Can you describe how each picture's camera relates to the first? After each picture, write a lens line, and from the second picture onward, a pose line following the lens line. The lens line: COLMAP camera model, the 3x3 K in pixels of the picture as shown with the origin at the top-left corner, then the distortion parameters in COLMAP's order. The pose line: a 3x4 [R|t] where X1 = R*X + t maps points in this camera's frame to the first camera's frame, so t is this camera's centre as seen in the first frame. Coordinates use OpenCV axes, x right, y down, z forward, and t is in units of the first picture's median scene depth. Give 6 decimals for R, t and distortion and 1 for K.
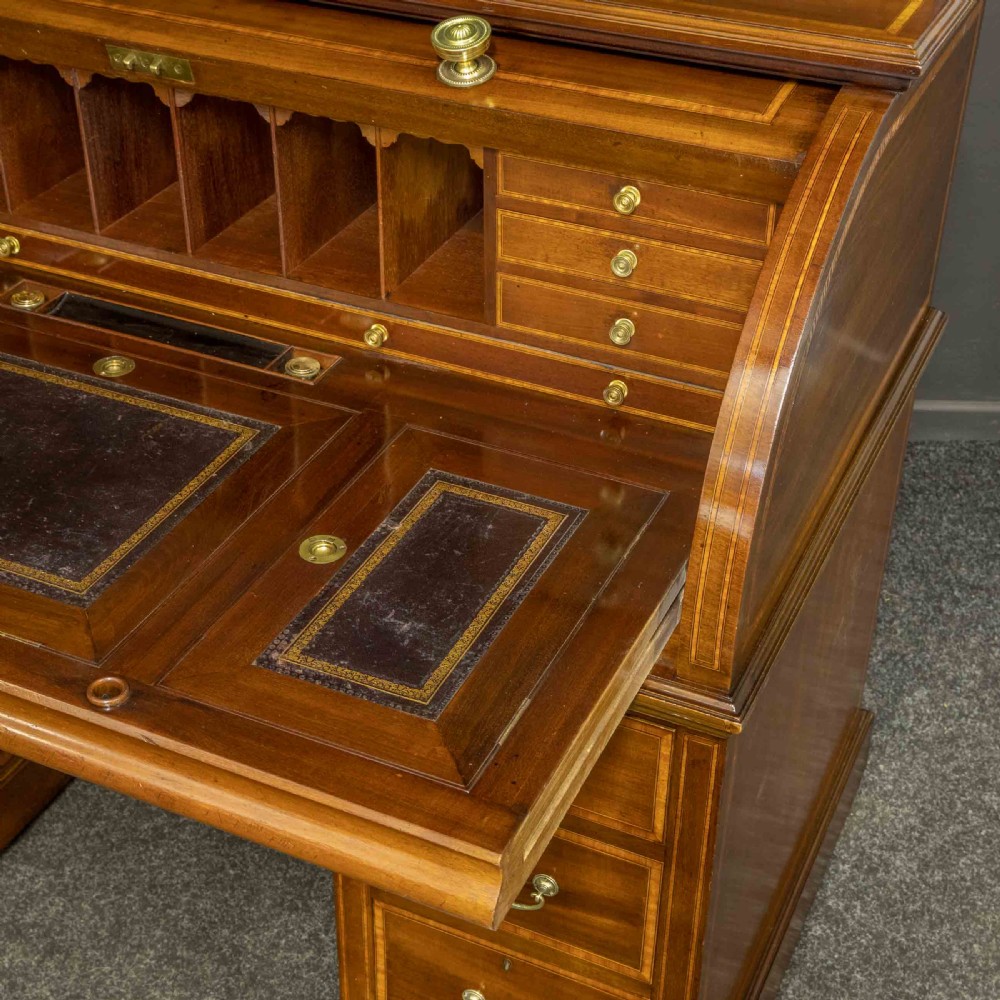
lens RADIAL K [[1673.1, 0, 496.0], [0, 1673.1, 514.7], [0, 0, 1]] dist [0.008434, 0.000000]
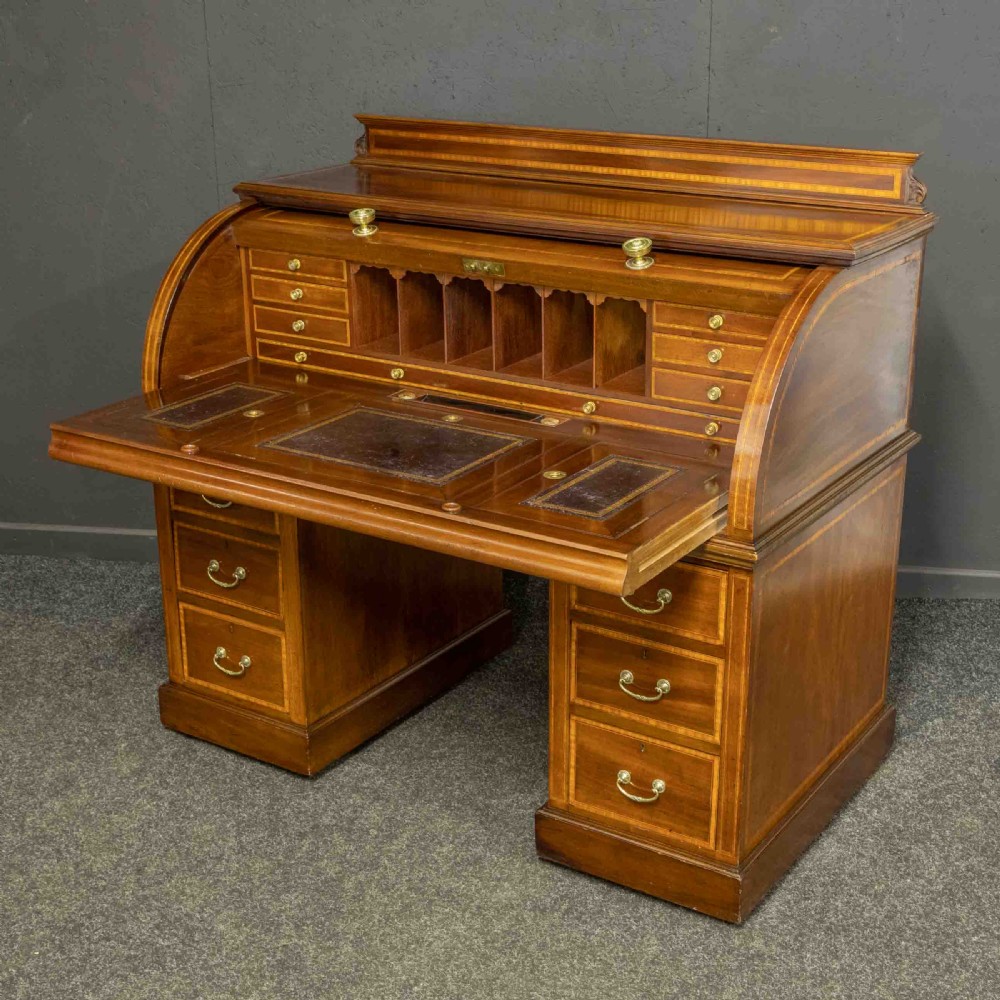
lens RADIAL K [[1527.2, 0, 512.3], [0, 1527.2, 532.6], [0, 0, 1]] dist [-0.041362, 0.000000]
pose [[0.989293, 0.036299, -0.141360, 0.096054], [-0.067857, 0.971919, -0.225318, 0.446885], [0.129211, 0.232498, 0.963976, -0.677106]]
